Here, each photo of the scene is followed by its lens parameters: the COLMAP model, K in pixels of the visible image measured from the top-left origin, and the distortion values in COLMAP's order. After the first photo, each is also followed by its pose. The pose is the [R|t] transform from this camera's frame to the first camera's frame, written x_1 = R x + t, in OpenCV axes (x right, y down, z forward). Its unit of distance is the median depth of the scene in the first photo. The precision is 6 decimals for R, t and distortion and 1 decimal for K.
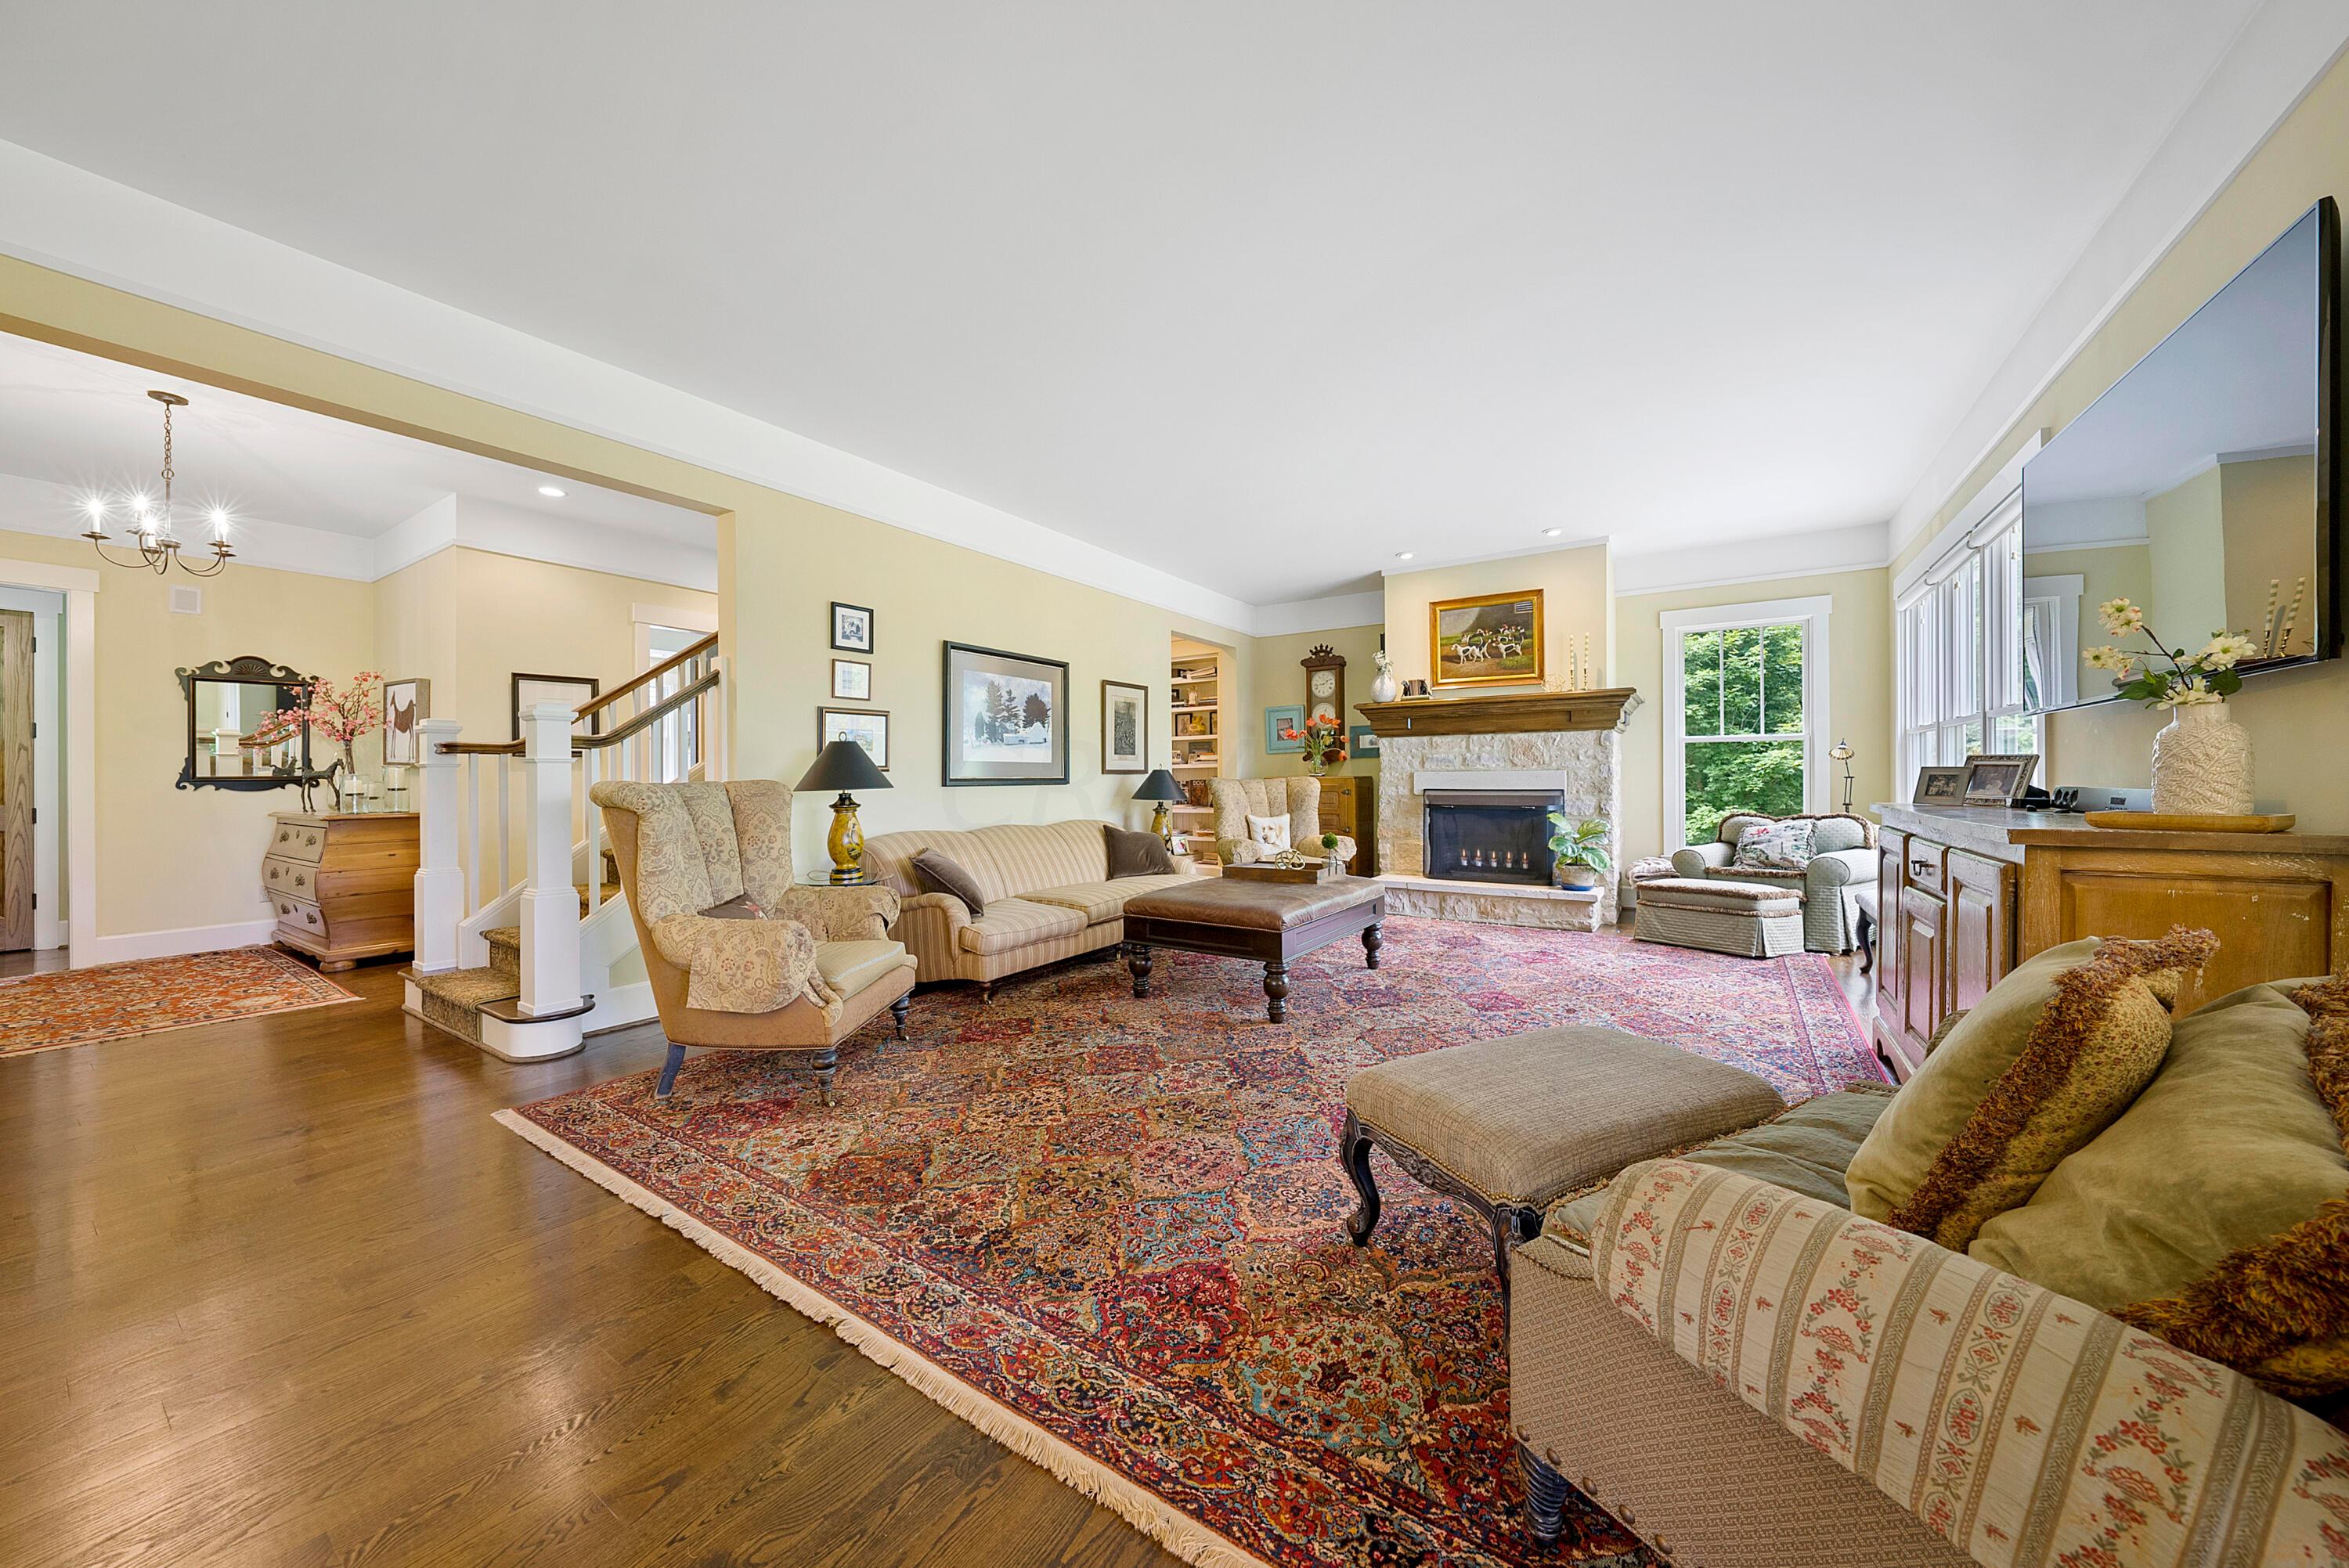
lens RADIAL K [[808.3, 0, 1168.7], [0, 808.3, 777.0], [0, 0, 1]] dist [-0.000576, 0.000010]
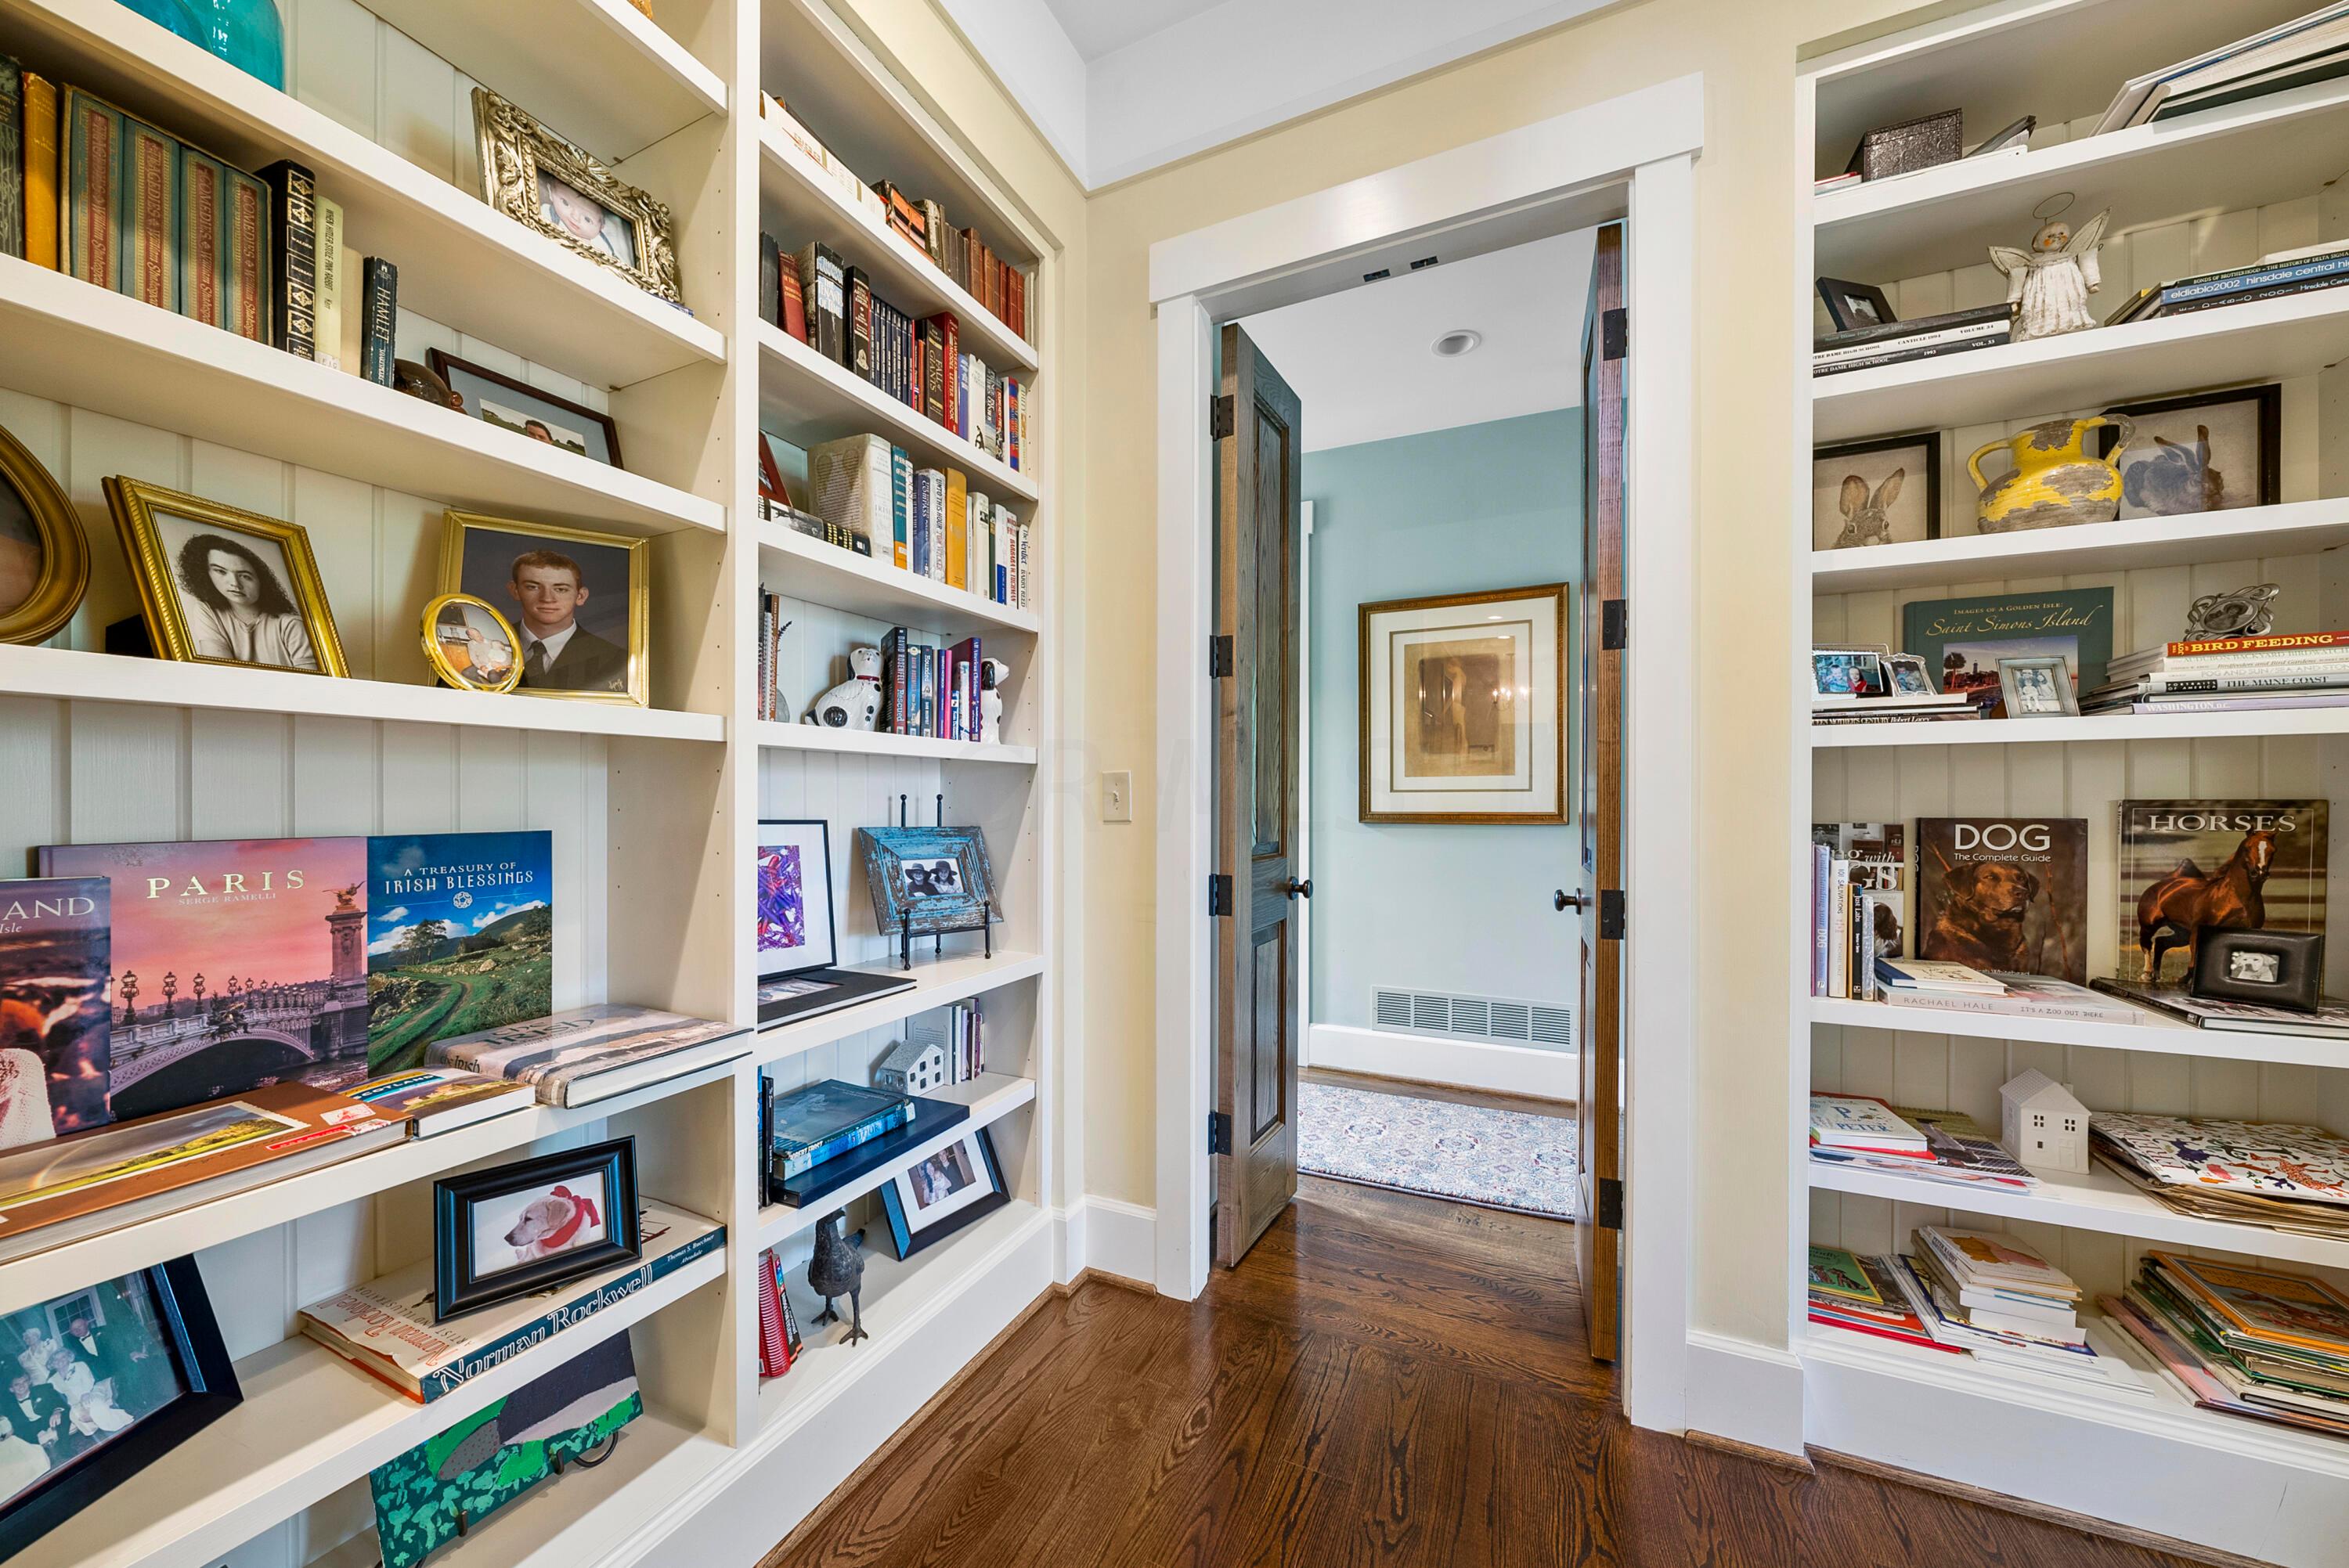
lens RADIAL K [[842.5, 0, 1142.7], [0, 842.5, 800.0], [0, 0, 1]] dist [-0.000031, 0.000085]
pose [[0.990709, 0.006416, 0.135847, -0.254814], [-0.006681, 0.999977, 0.001495, 0.001787], [-0.135834, -0.002388, 0.990729, 1.371082]]
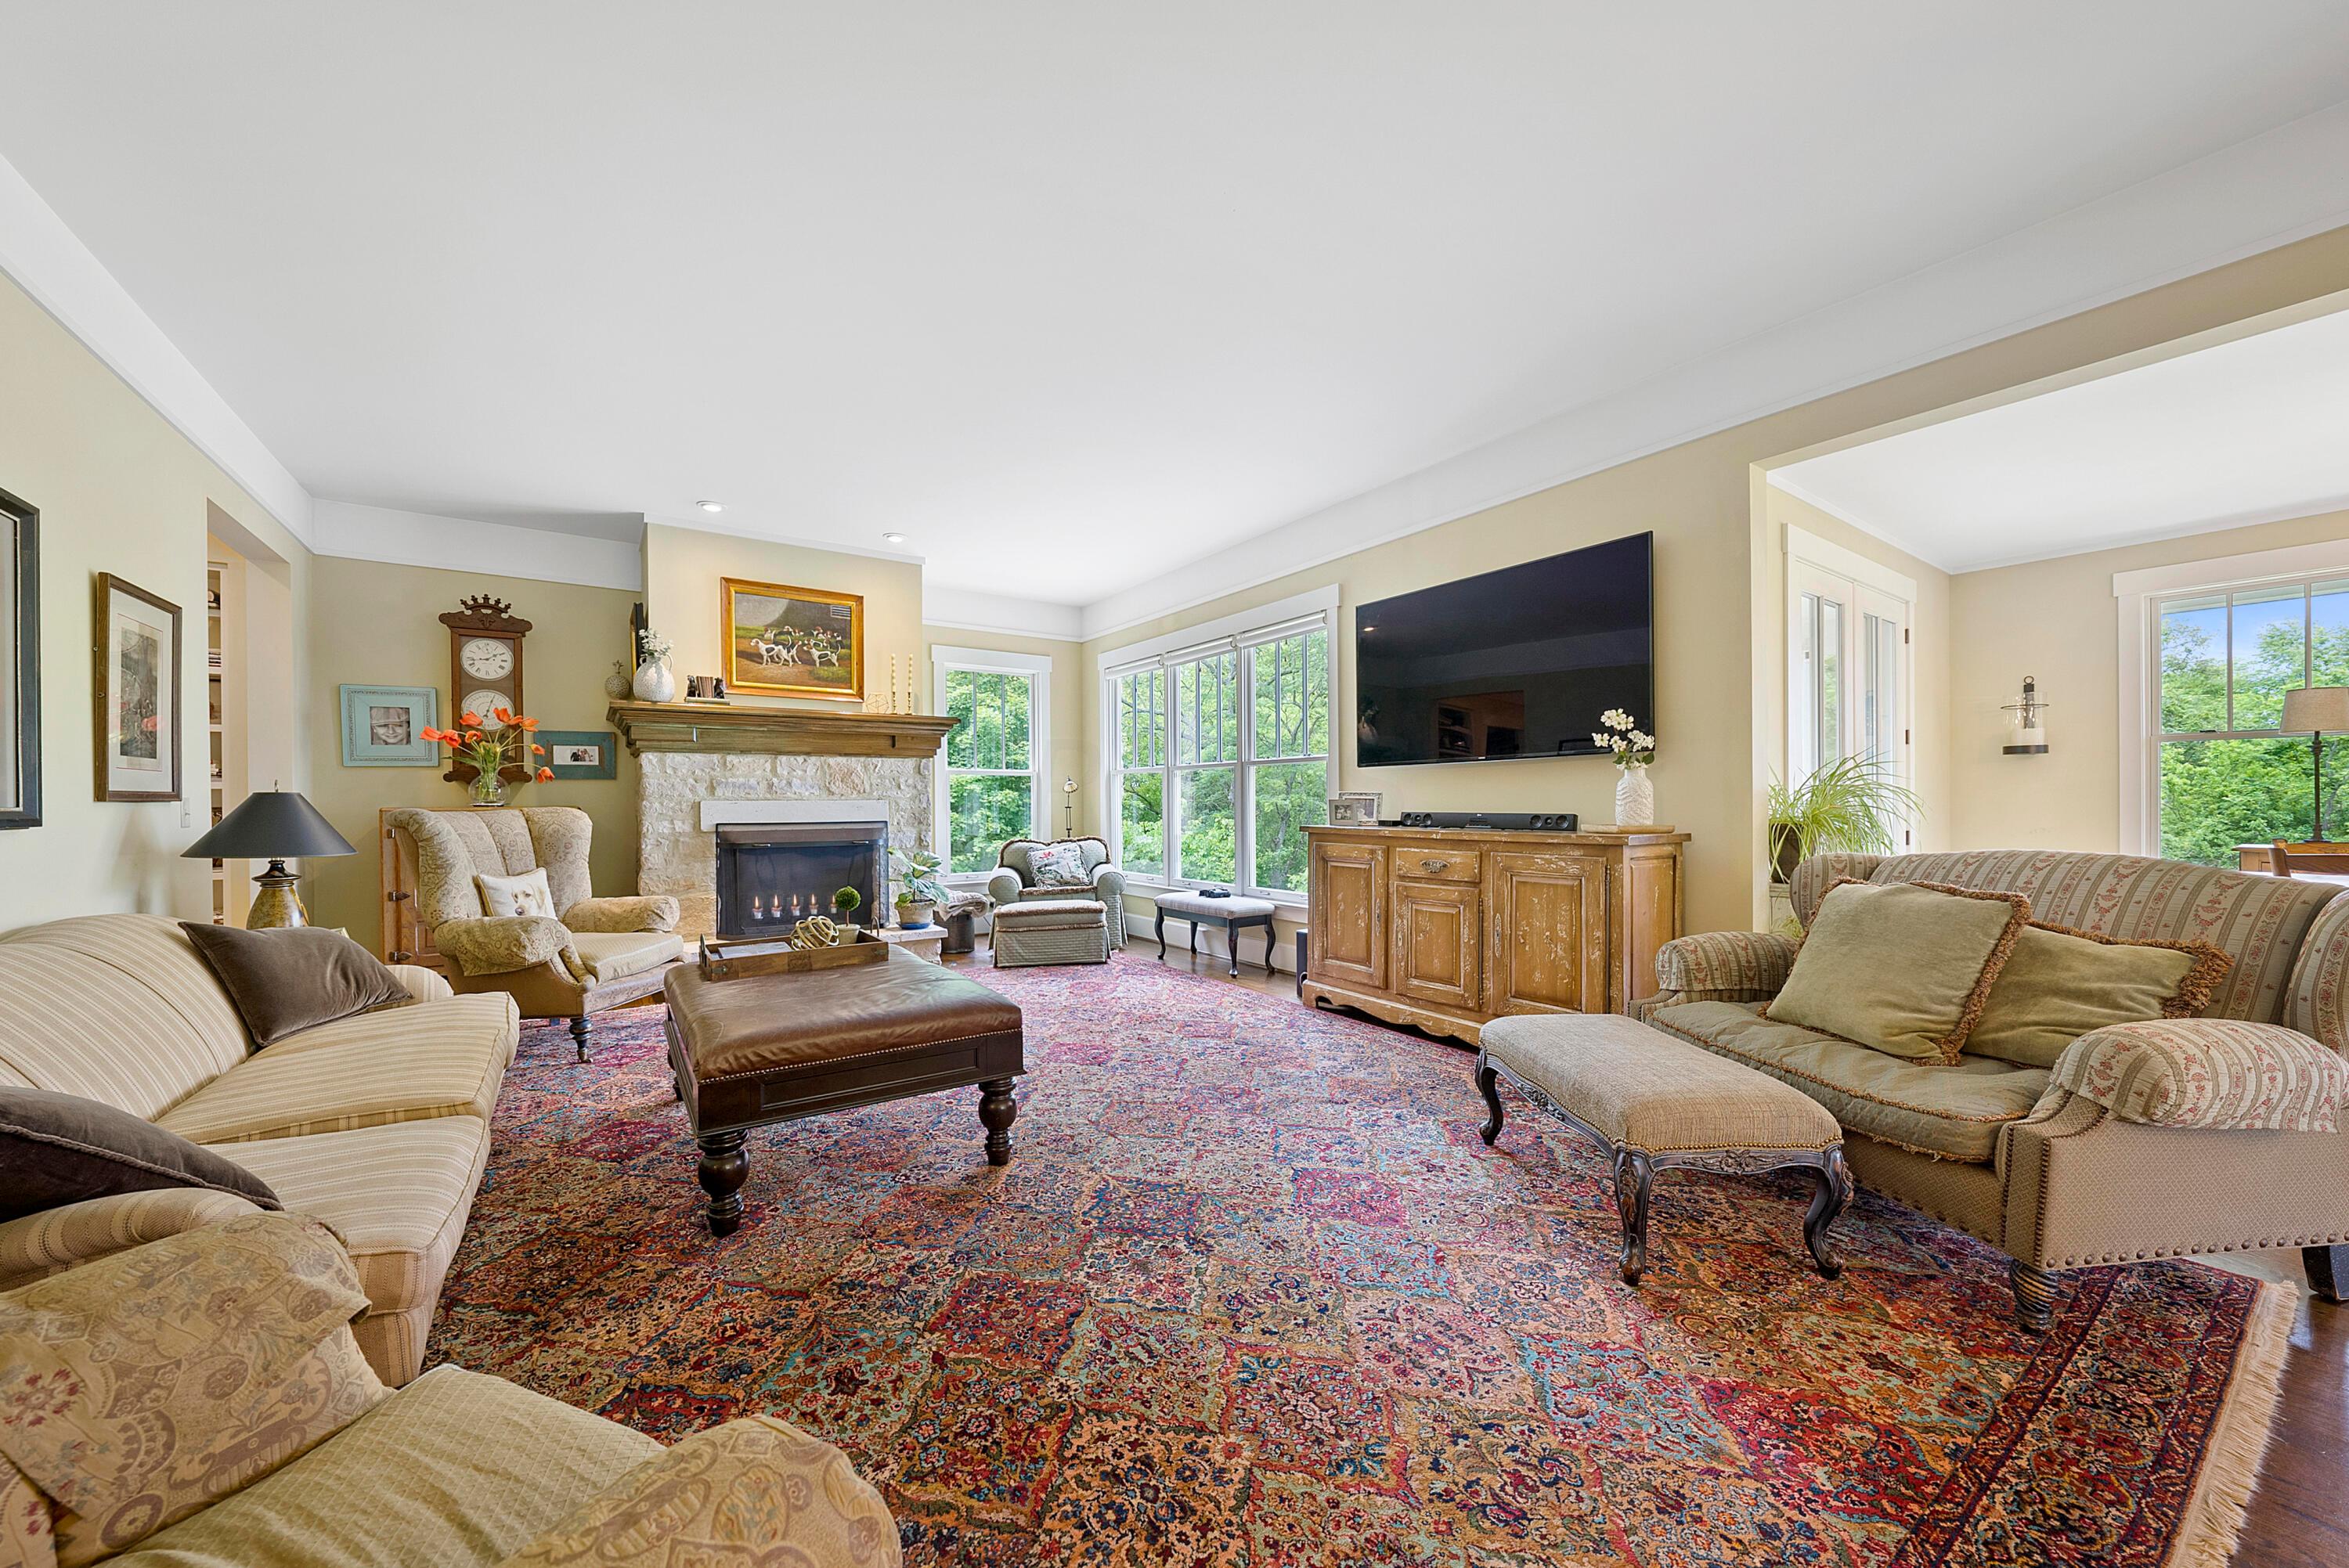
lens RADIAL K [[847.4, 0, 1169.4], [0, 847.4, 804.0], [0, 0, 1]] dist [-0.006287, 0.000126]
pose [[0.373539, 0.002695, 0.927610, -0.313434], [0.001081, 0.999994, -0.003340, -0.000268], [-0.927614, 0.002250, 0.373534, 0.385901]]
